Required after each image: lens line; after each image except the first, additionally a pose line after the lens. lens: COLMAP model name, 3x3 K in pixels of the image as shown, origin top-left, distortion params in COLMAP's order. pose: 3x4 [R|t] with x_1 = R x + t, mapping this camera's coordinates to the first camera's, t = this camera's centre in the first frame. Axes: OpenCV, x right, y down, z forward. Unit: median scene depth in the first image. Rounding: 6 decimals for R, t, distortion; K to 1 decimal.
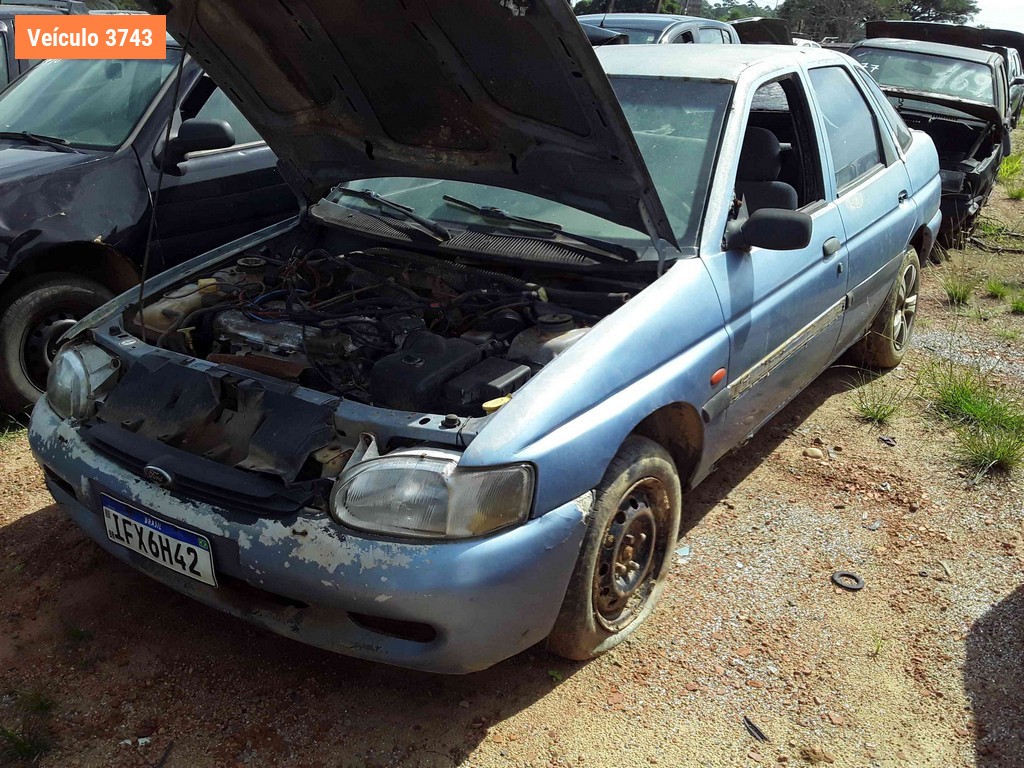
lens RADIAL K [[932.3, 0, 512.0], [0, 932.3, 384.0], [0, 0, 1]] dist [0.113303, -0.230274]
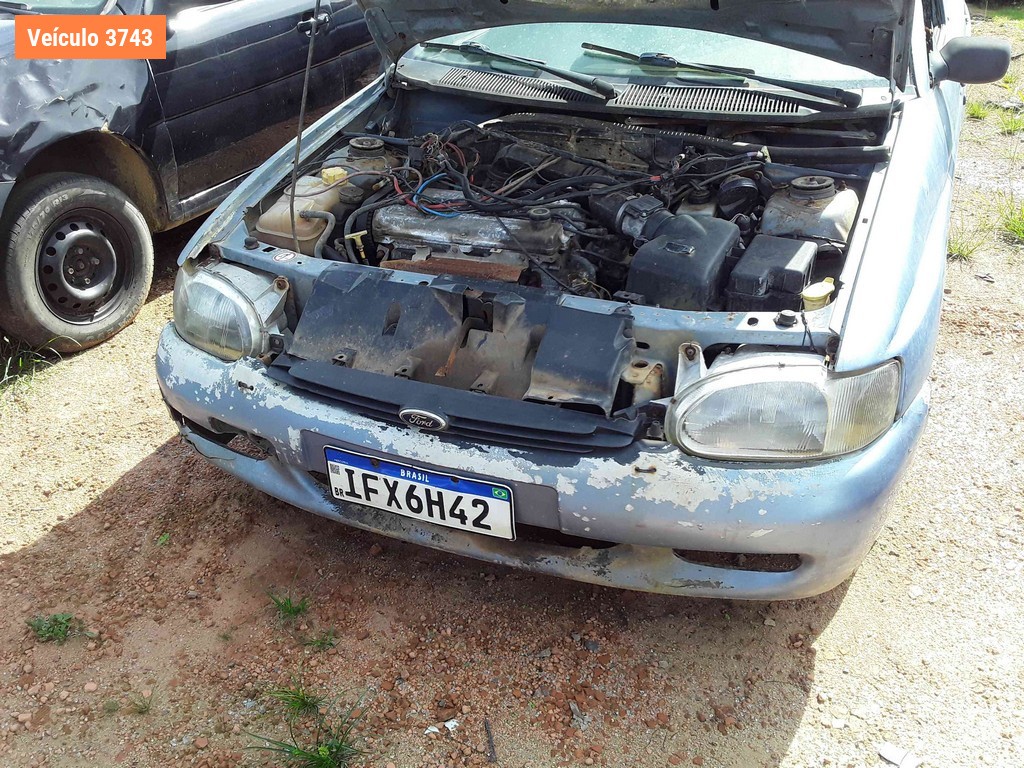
lens RADIAL K [[932.3, 0, 512.0], [0, 932.3, 384.0], [0, 0, 1]] dist [0.113303, -0.230274]
pose [[0.980200, -0.118014, 0.158999, -0.409858], [0.092272, 0.982704, 0.160555, -0.055677], [-0.175196, -0.142705, 0.974136, 0.187194]]
